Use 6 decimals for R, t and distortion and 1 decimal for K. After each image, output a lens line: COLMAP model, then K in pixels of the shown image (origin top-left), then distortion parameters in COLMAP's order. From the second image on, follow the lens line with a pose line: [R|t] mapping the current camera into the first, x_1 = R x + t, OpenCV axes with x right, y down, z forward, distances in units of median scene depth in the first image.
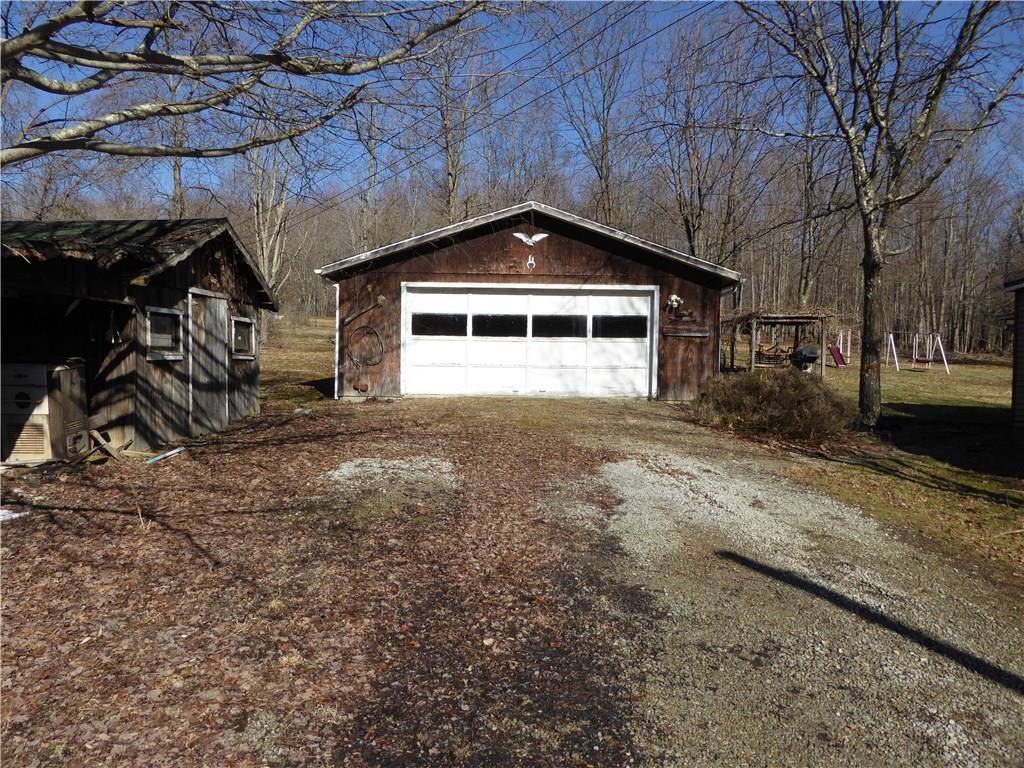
lens RADIAL K [[730.2, 0, 526.1], [0, 730.2, 375.3], [0, 0, 1]] dist [-0.017473, -0.003598]
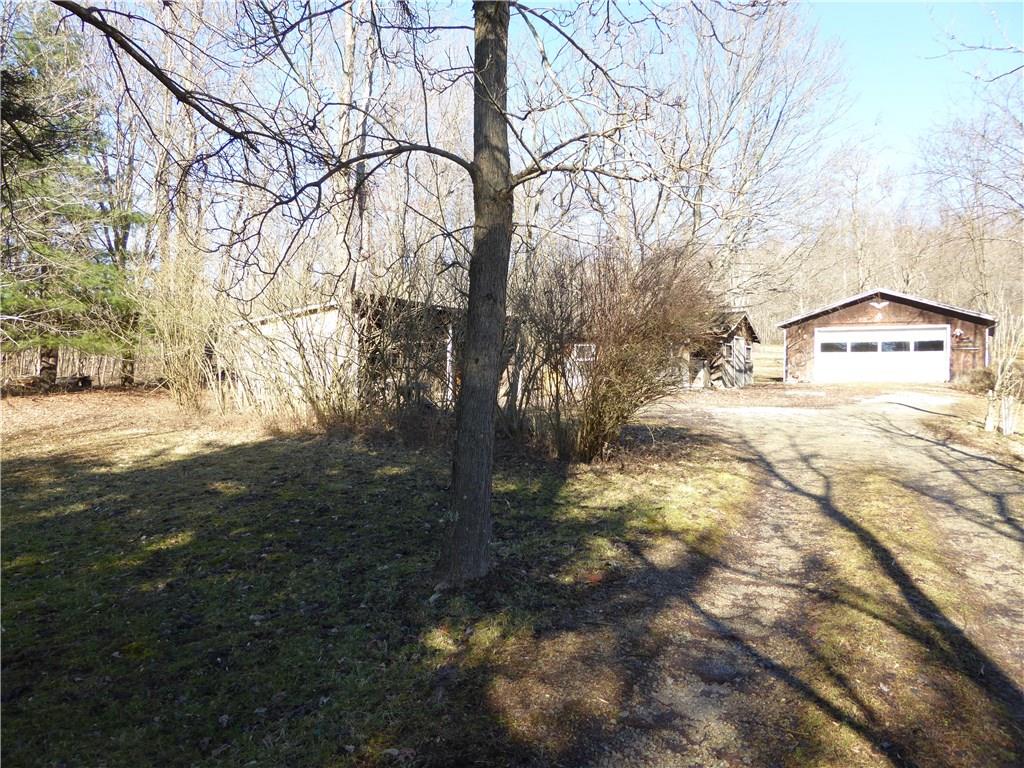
lens RADIAL K [[742.8, 0, 515.4], [0, 742.8, 380.5], [0, 0, 1]] dist [-0.034868, 0.002149]
pose [[0.827959, -0.003354, -0.560778, 0.434895], [-0.016277, 0.999417, -0.030010, 0.146288], [0.560552, 0.033975, 0.827422, -1.769130]]
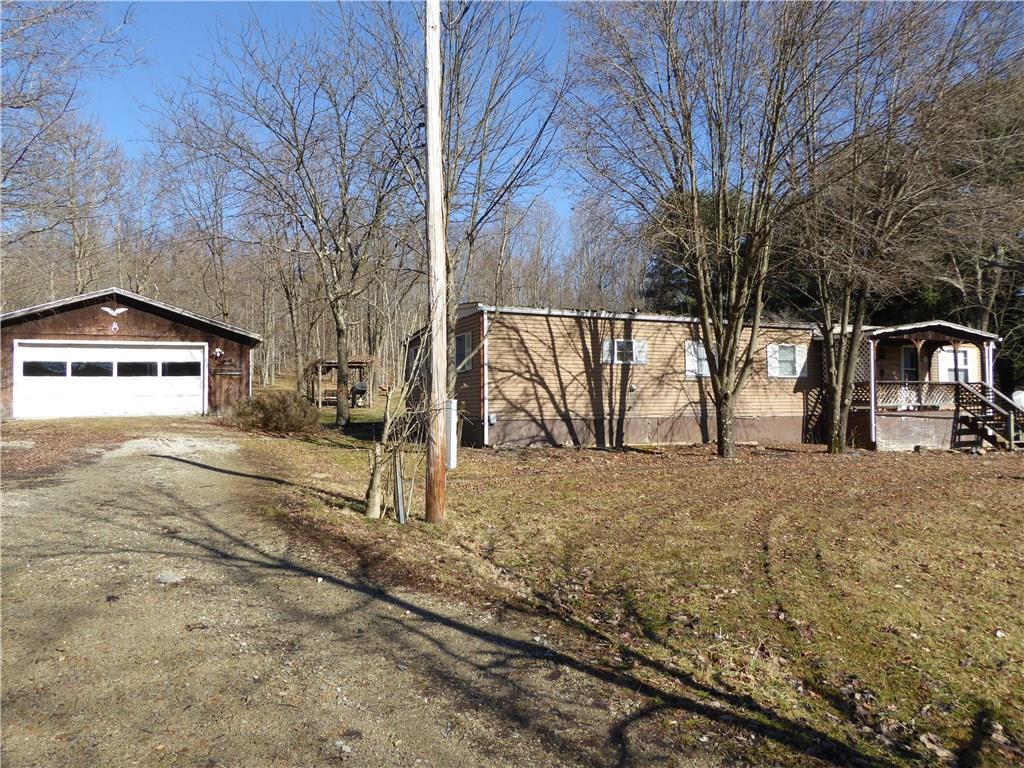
lens RADIAL K [[730.2, 0, 532.7], [0, 730.2, 378.2], [0, 0, 1]] dist [-0.017473, -0.003598]
pose [[0.914379, -0.014292, 0.404607, 0.251356], [0.040281, 0.997629, -0.055793, 0.093029], [-0.402850, 0.067314, 0.912787, -0.950369]]
